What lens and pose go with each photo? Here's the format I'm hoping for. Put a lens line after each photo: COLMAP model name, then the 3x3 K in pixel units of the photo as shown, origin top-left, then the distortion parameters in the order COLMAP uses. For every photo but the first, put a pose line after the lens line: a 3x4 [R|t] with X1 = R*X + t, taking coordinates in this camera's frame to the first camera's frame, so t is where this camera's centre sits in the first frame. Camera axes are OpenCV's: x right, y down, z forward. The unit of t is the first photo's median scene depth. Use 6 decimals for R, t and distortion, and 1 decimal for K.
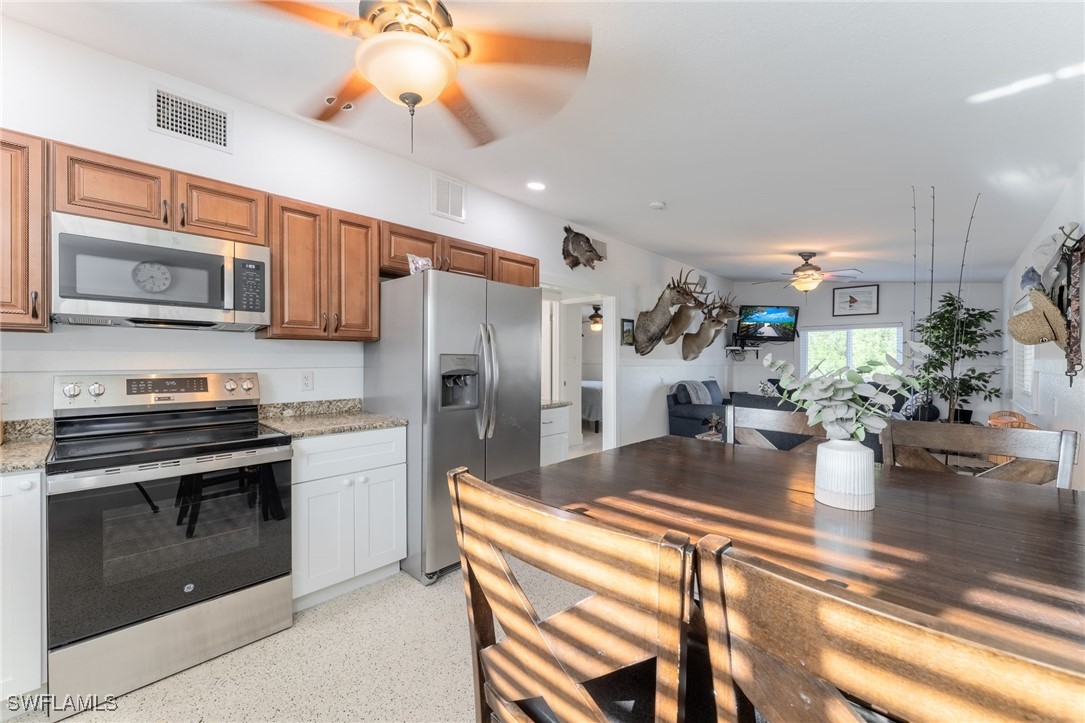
lens RADIAL K [[430.0, 0, 530.8], [0, 430.0, 365.2], [0, 0, 1]] dist [-0.000630, -0.000037]
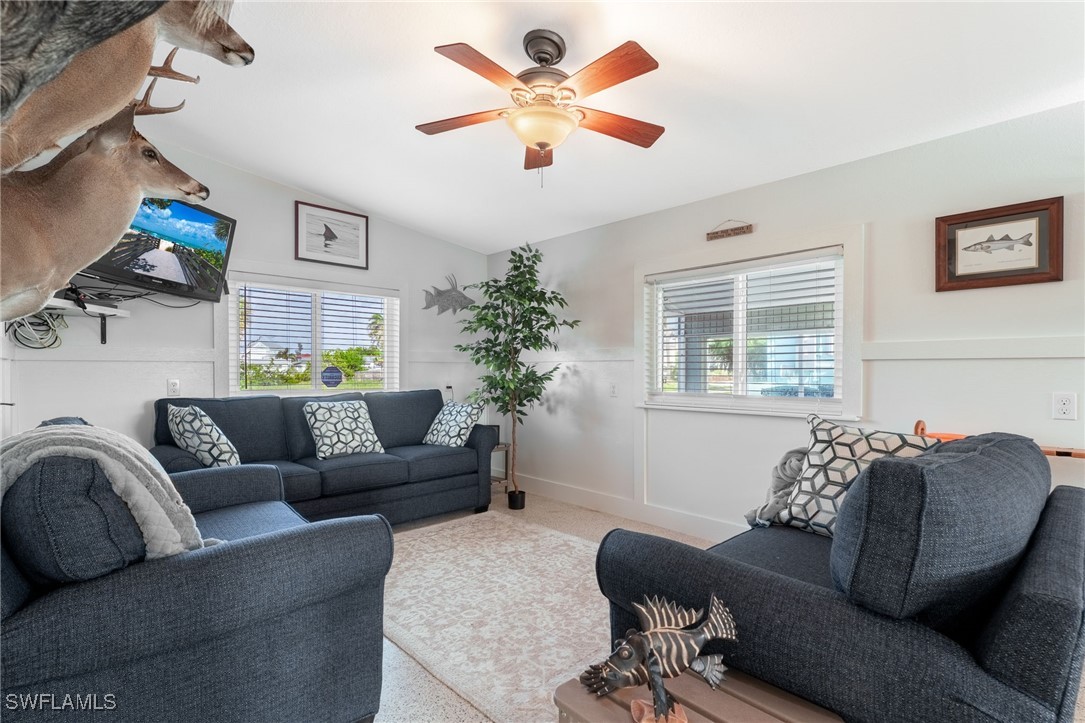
lens RADIAL K [[507.7, 0, 540.8], [0, 507.7, 371.5], [0, 0, 1]] dist [0.000365, 0.000310]
pose [[0.036867, -0.003974, 0.999312, 0.197984], [0.009263, 0.999950, 0.003635, 0.015212], [-0.999277, 0.009123, 0.036902, 0.934770]]
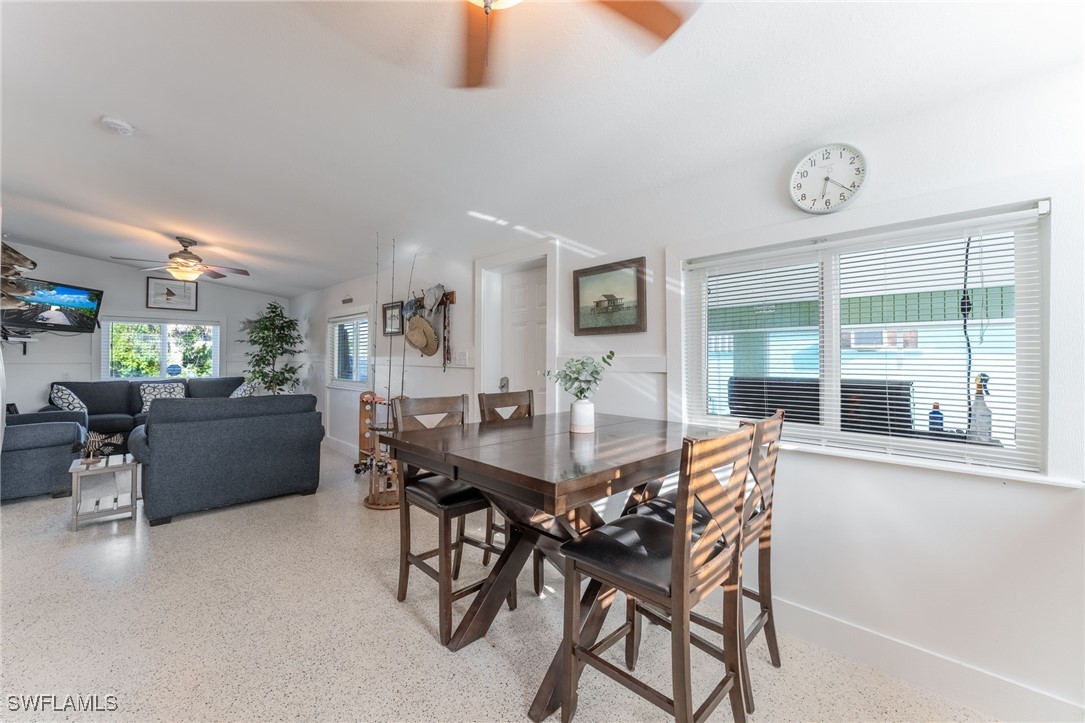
lens RADIAL K [[432.2, 0, 540.2], [0, 432.2, 353.7], [0, 0, 1]] dist [-0.000341, -0.000232]
pose [[0.009060, 0.008180, 0.999925, -0.246809], [0.007553, 0.999937, -0.008249, -0.005534], [-0.999930, 0.007627, 0.008997, 0.229429]]
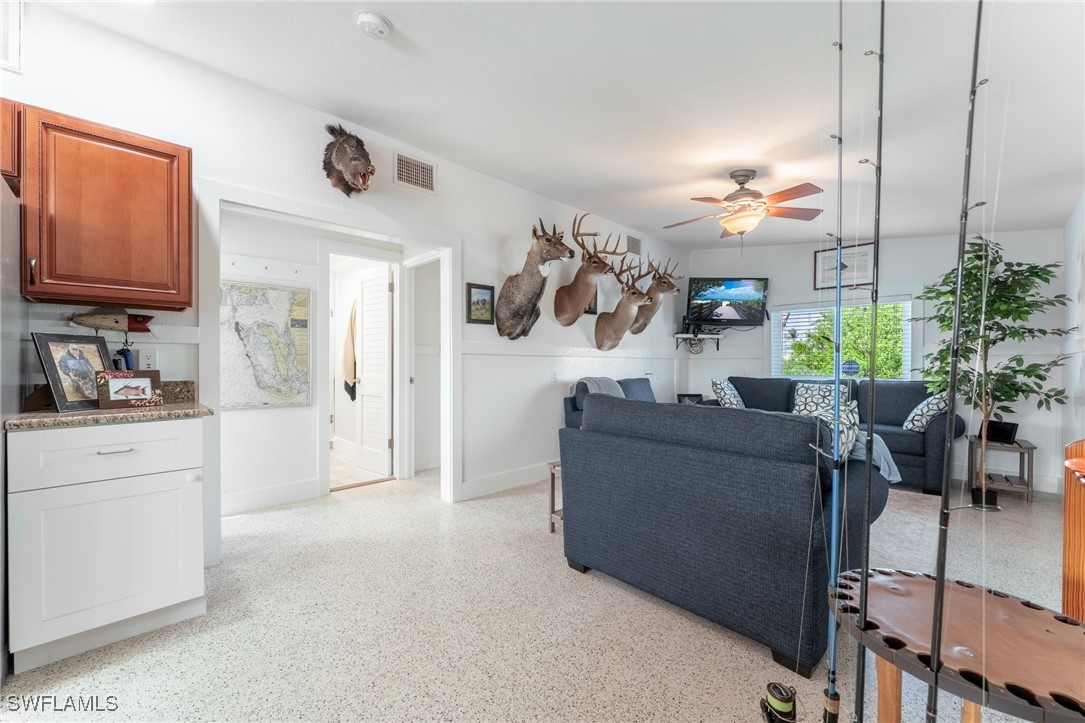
lens RADIAL K [[430.0, 0, 530.8], [0, 430.0, 365.2], [0, 0, 1]] dist [-0.000630, -0.000037]
pose [[0.999078, 0.000628, -0.042934, 0.337879], [-0.000824, 0.999989, -0.004560, 0.022430], [0.042931, 0.004591, 0.999067, 0.336846]]
